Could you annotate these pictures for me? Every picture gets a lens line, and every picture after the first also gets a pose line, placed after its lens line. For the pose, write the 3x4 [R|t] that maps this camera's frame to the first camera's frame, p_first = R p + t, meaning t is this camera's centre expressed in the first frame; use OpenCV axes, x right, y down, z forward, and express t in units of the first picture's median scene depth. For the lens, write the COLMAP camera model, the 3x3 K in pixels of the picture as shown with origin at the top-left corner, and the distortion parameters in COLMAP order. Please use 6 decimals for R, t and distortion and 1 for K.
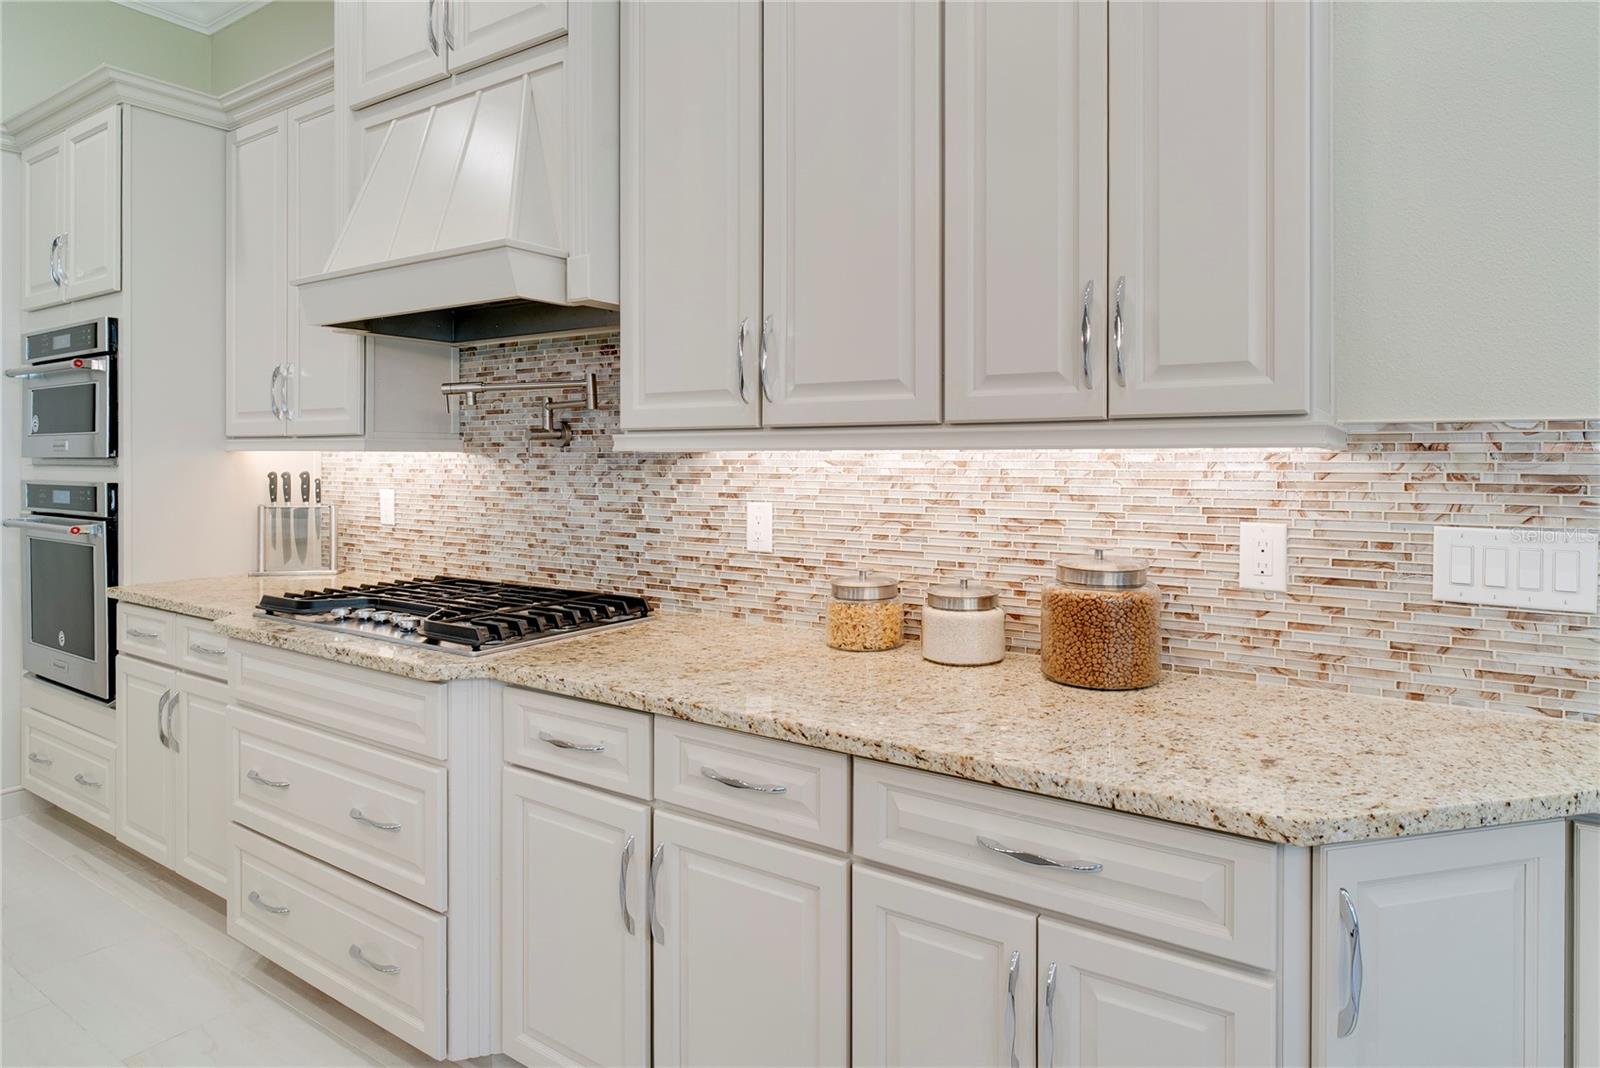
lens RADIAL K [[922.0, 0, 831.1], [0, 922.0, 468.7], [0, 0, 1]] dist [-0.001470, -0.000608]
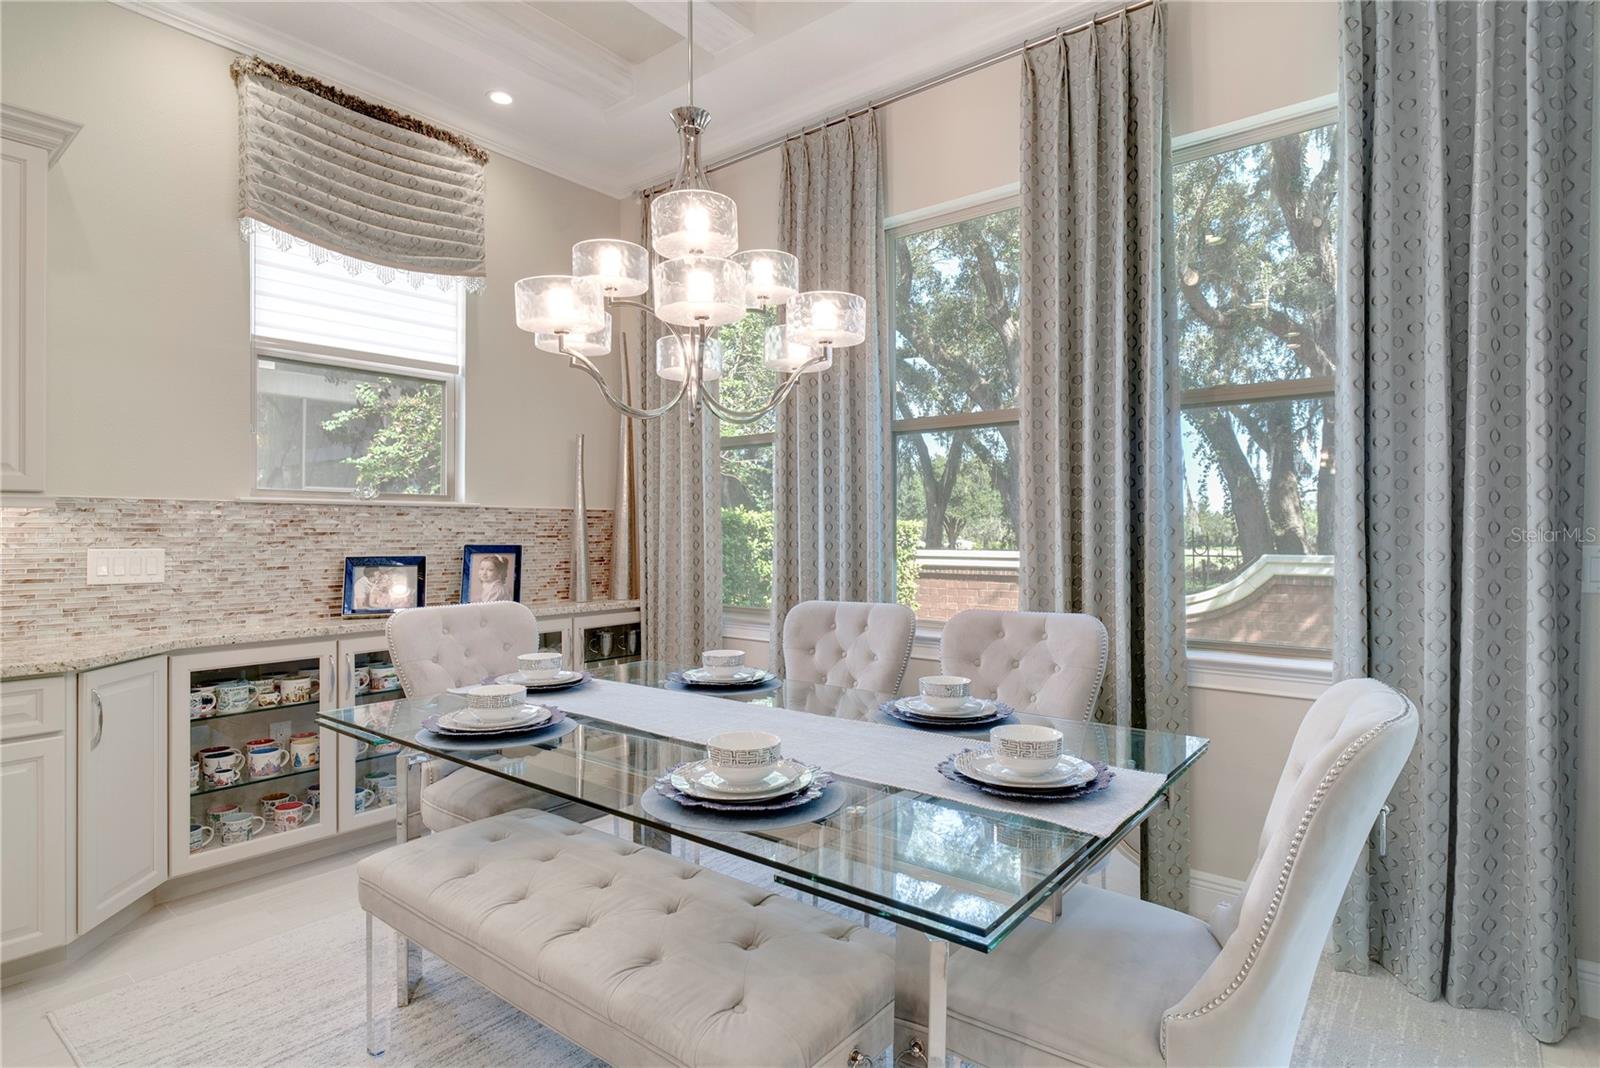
lens RADIAL K [[819.4, 0, 806.3], [0, 819.4, 528.8], [0, 0, 1]] dist [-0.004706, 0.001354]
pose [[0.107554, 0.003217, 0.994194, -0.998402], [0.010782, 0.999932, -0.004402, 0.043953], [-0.994141, 0.011193, 0.107512, -0.799180]]
